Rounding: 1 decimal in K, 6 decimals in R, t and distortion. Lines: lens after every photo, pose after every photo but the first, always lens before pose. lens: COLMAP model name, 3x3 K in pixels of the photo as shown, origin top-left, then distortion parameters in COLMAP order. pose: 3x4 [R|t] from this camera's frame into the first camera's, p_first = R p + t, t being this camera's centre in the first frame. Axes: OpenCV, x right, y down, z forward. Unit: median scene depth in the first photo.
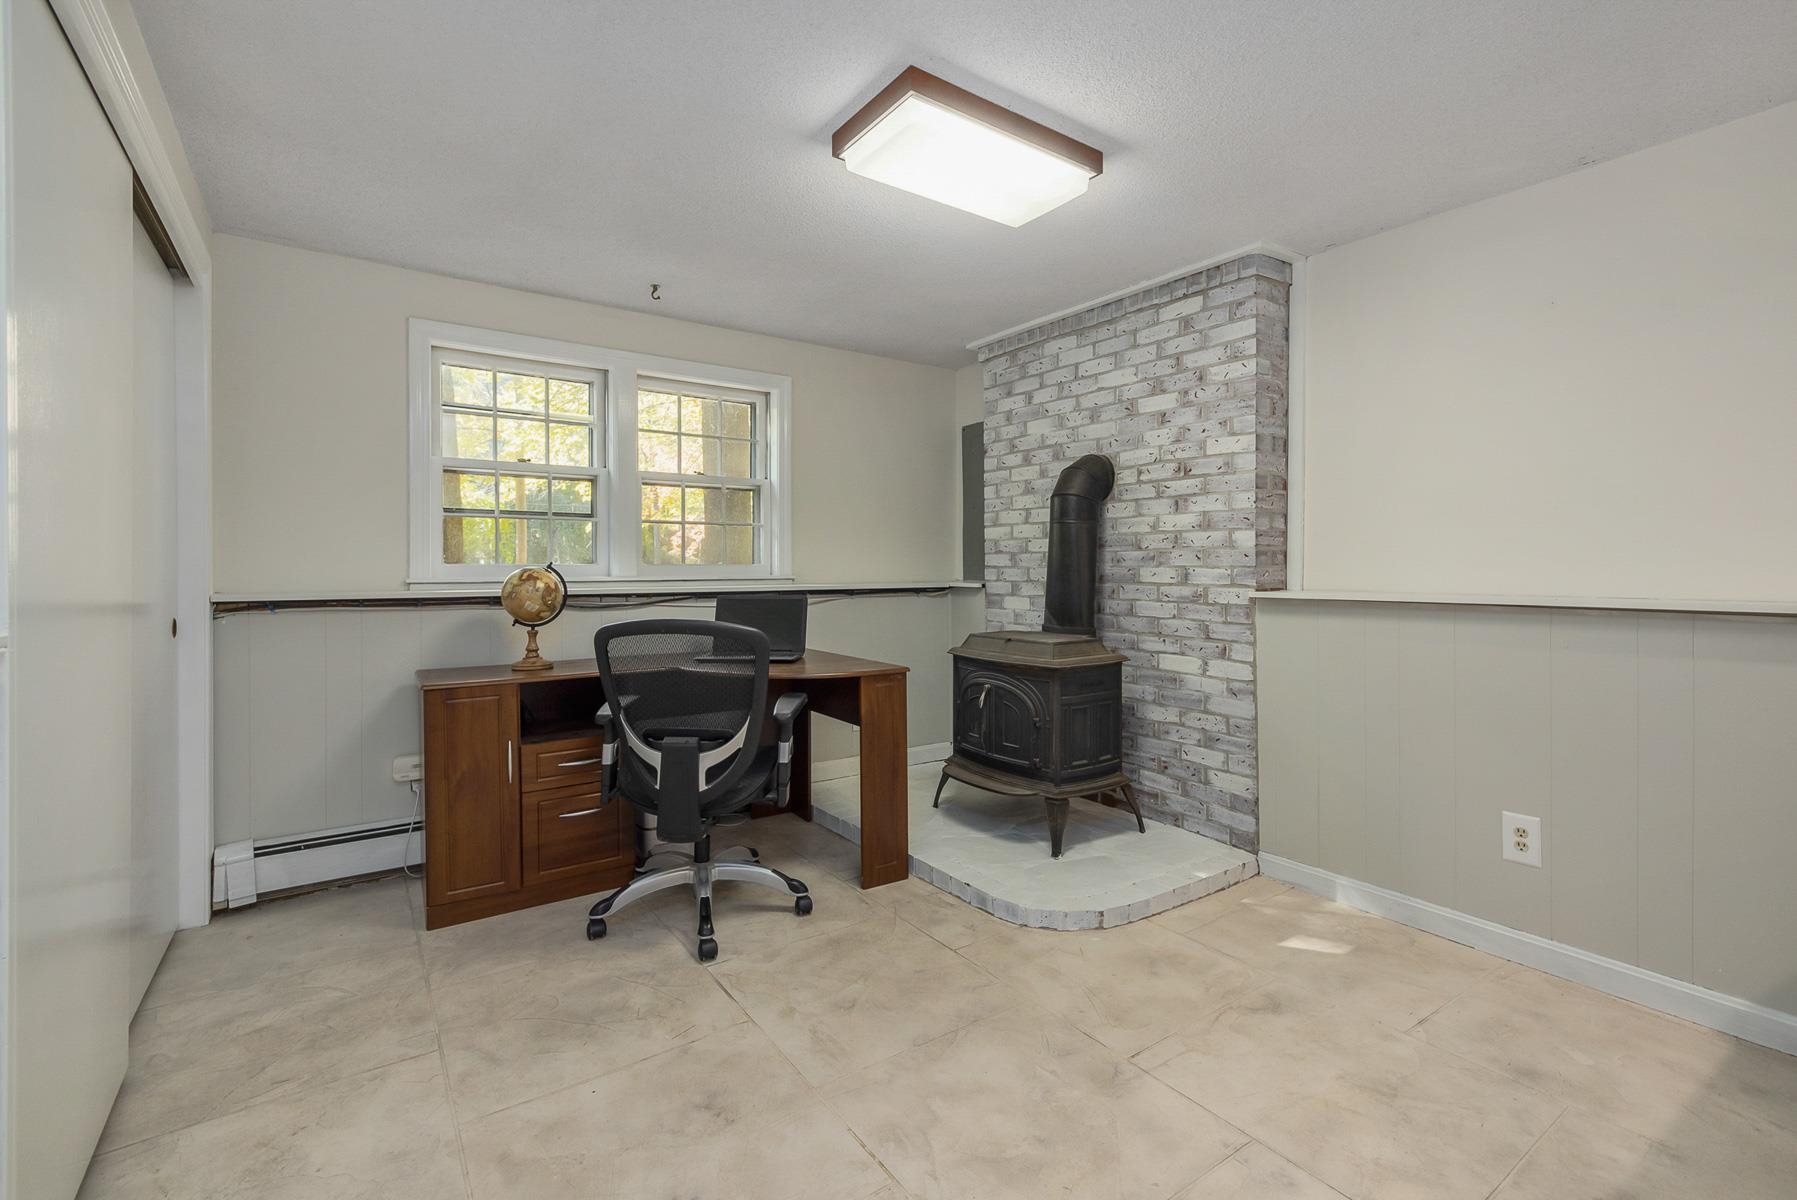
lens RADIAL K [[794.0, 0, 898.6], [0, 794.0, 589.3], [0, 0, 1]] dist [0.002501, 0.000227]
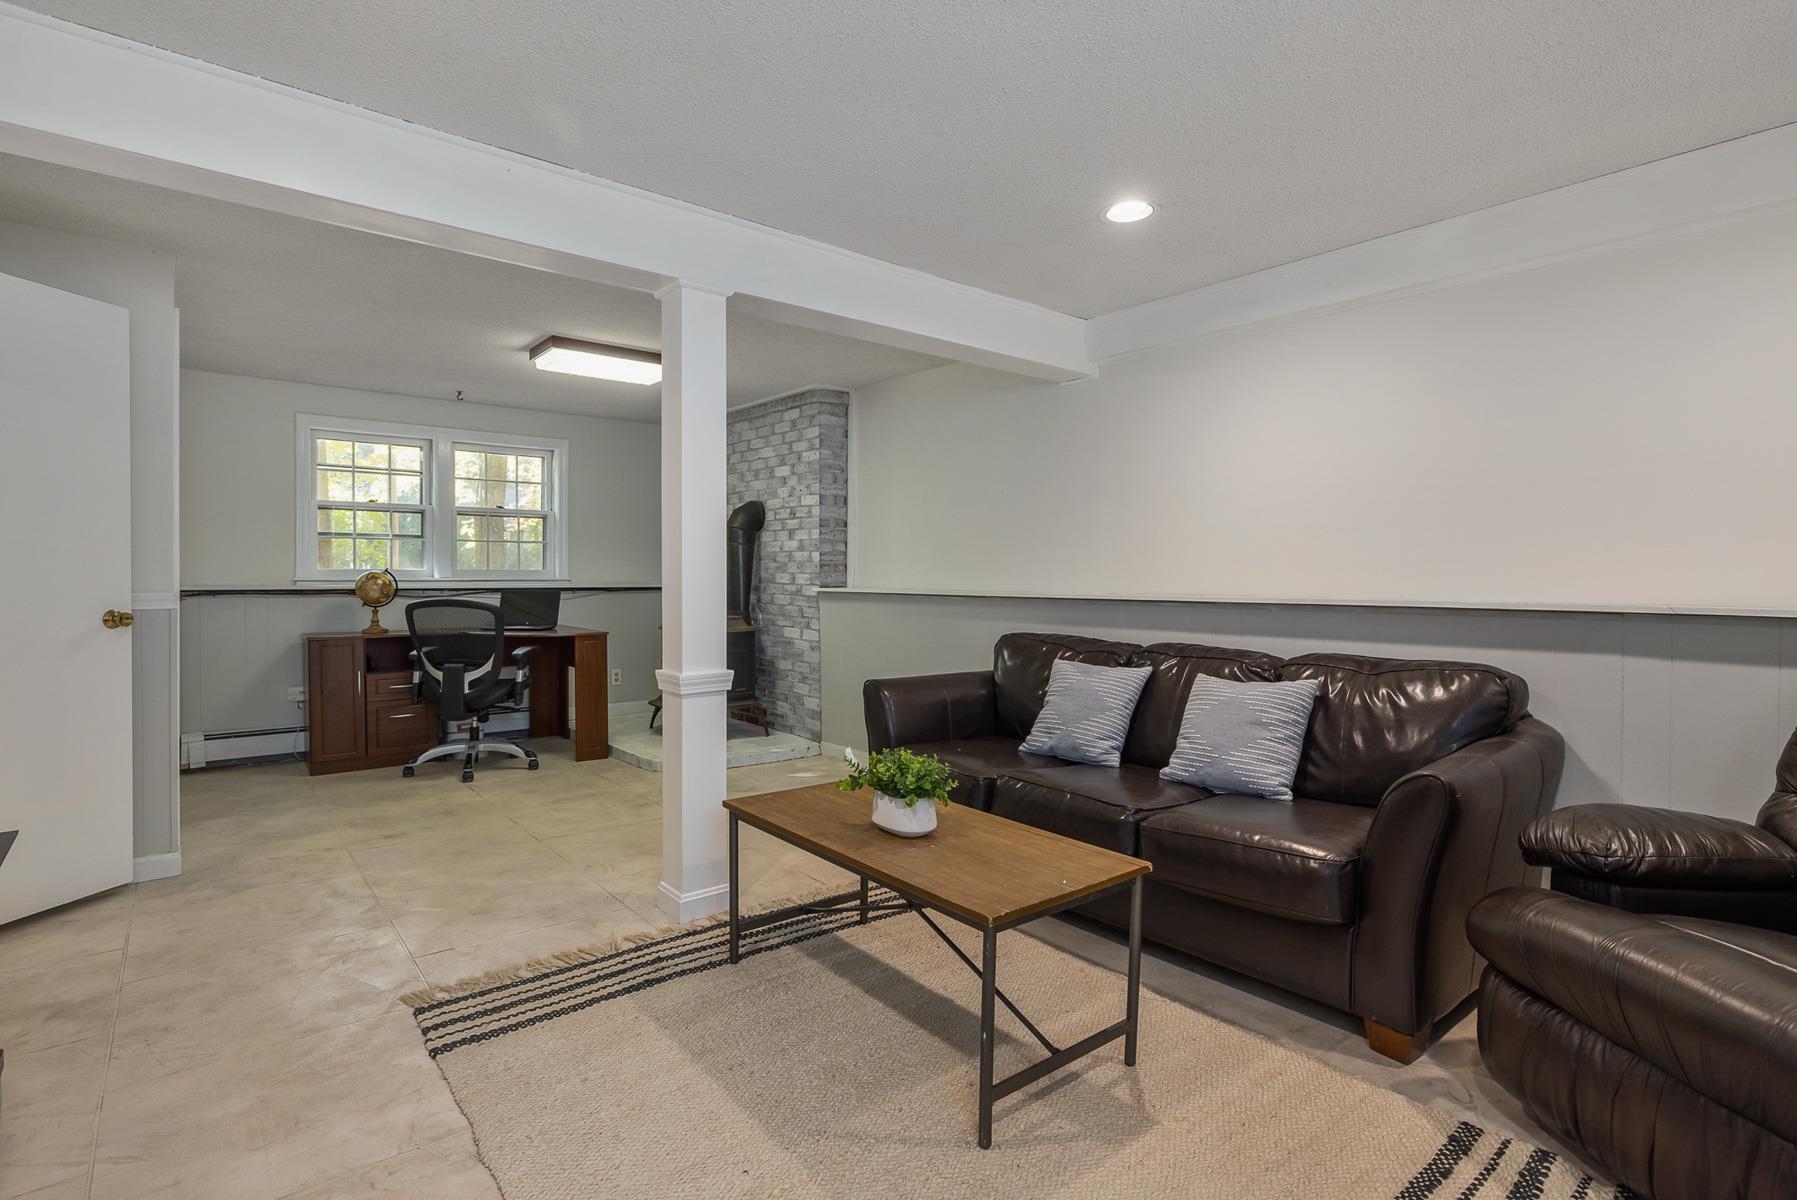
lens RADIAL K [[879.8, 0, 900.2], [0, 879.8, 597.5], [0, 0, 1]] dist [-0.006980, -0.001227]
pose [[0.997145, 0.003376, 0.075437, 0.462555], [-0.003468, 0.999993, 0.001095, 0.019795], [-0.075432, -0.001354, 0.997150, -0.850246]]
